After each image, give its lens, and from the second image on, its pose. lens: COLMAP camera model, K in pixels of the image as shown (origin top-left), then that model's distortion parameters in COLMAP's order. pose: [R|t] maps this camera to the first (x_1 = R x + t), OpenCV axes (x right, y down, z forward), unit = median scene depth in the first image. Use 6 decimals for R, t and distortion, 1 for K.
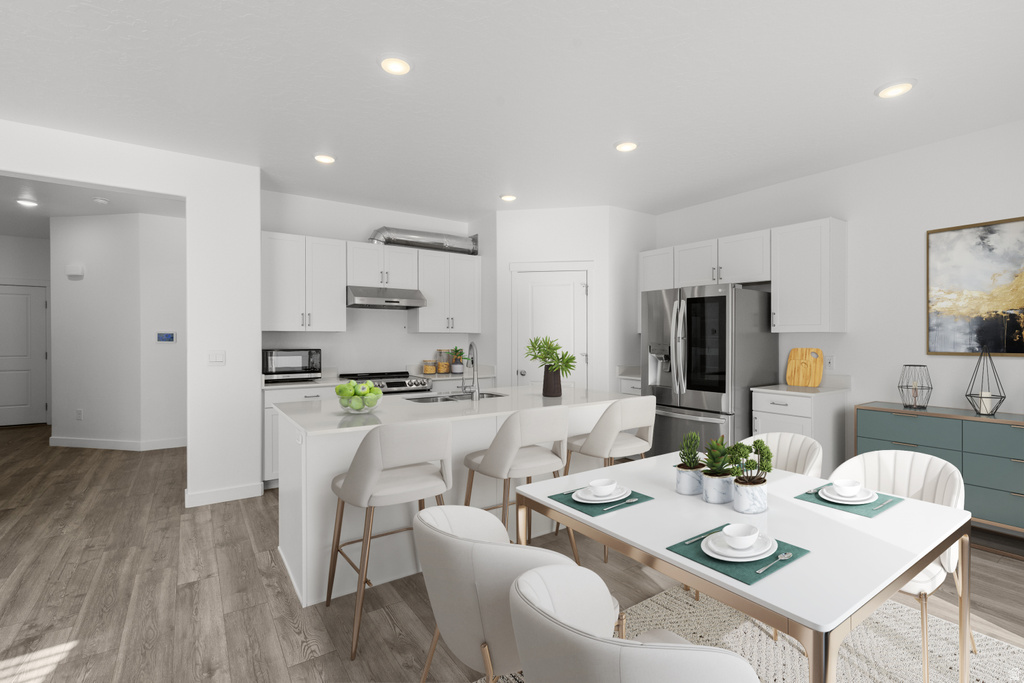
lens RADIAL K [[479.2, 0, 503.3], [0, 479.2, 339.6], [0, 0, 1]] dist [-0.003545, 0.005444]
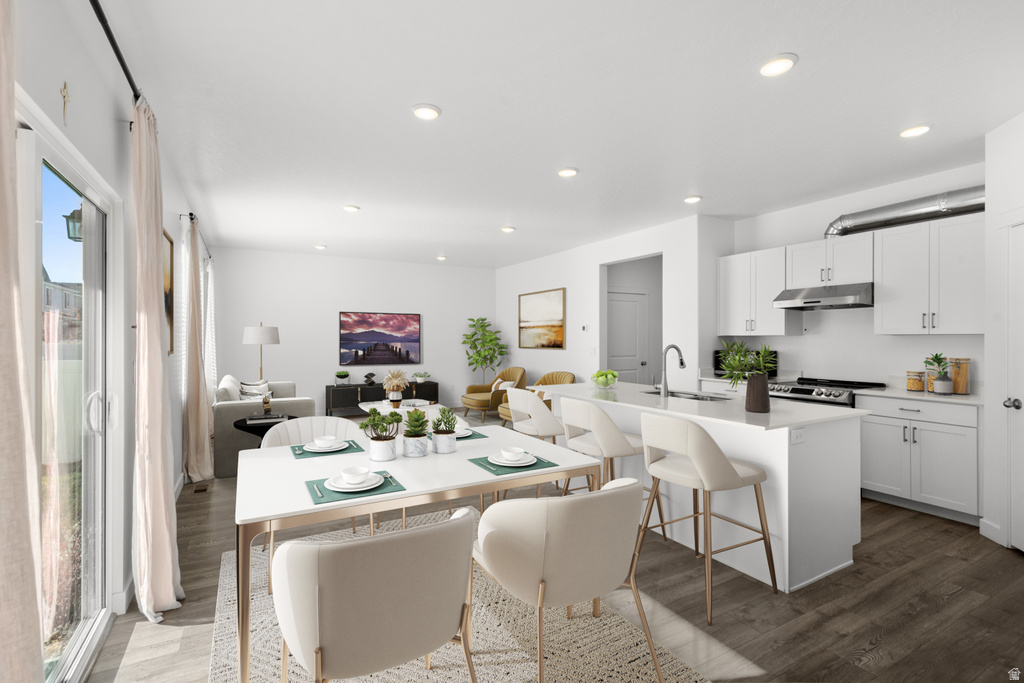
lens RADIAL K [[479.2, 0, 506.8], [0, 479.2, 344.3], [0, 0, 1]] dist [-0.003545, 0.005444]
pose [[-0.116311, 0.005123, -0.993200, 0.961306], [-0.007549, 0.999953, 0.006042, 0.001178], [0.993184, 0.008201, -0.116266, 0.667842]]
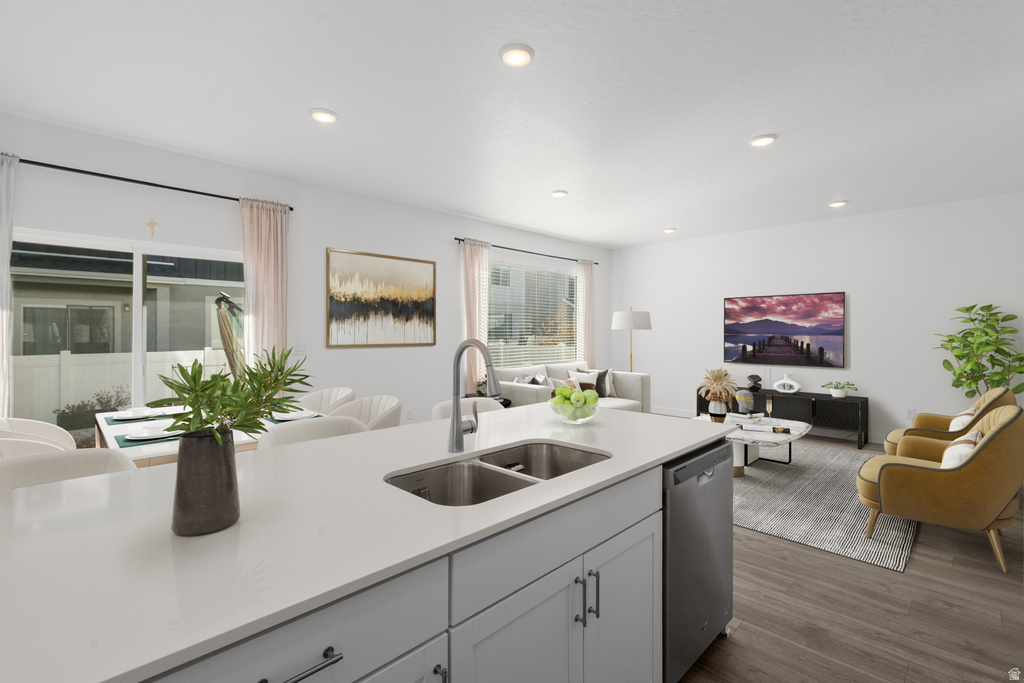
lens RADIAL K [[479.2, 0, 487.5], [0, 479.2, 338.4], [0, 0, 1]] dist [-0.003545, 0.005444]
pose [[-0.988821, 0.004923, -0.149023, -0.002924], [0.001791, 0.999775, 0.021142, -0.015595], [0.149094, 0.020638, -0.988608, 1.355919]]
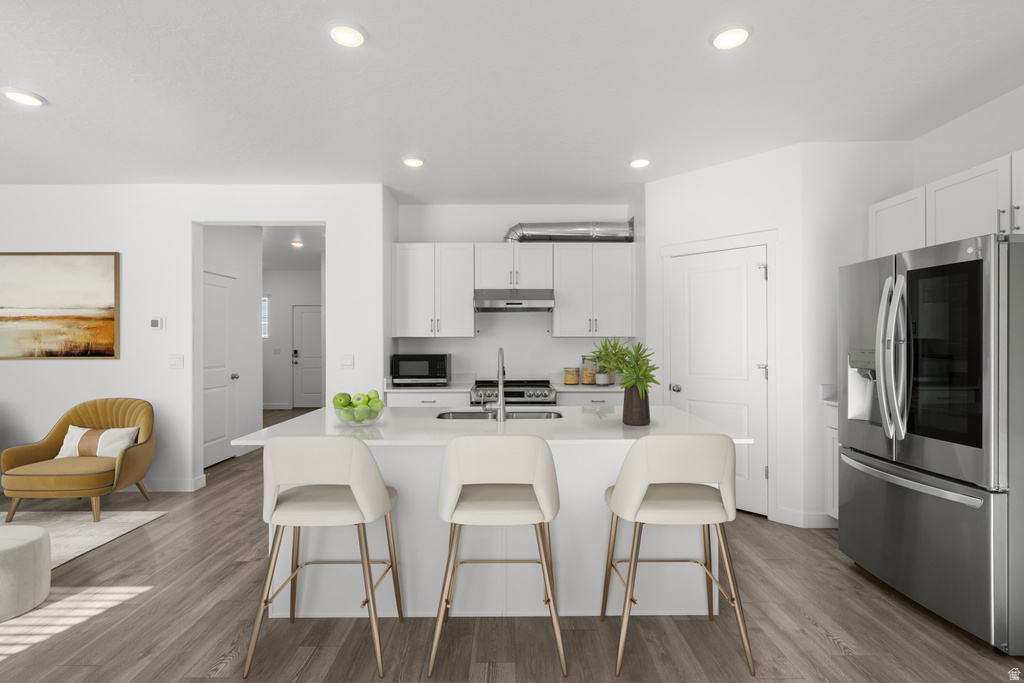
lens RADIAL K [[479.2, 0, 508.4], [0, 479.2, 341.6], [0, 0, 1]] dist [-0.003545, 0.005444]
pose [[0.822787, -0.005883, -0.568319, 0.358016], [0.003181, 0.999978, -0.005746, -0.001378], [0.568341, 0.002920, 0.822788, 0.301866]]
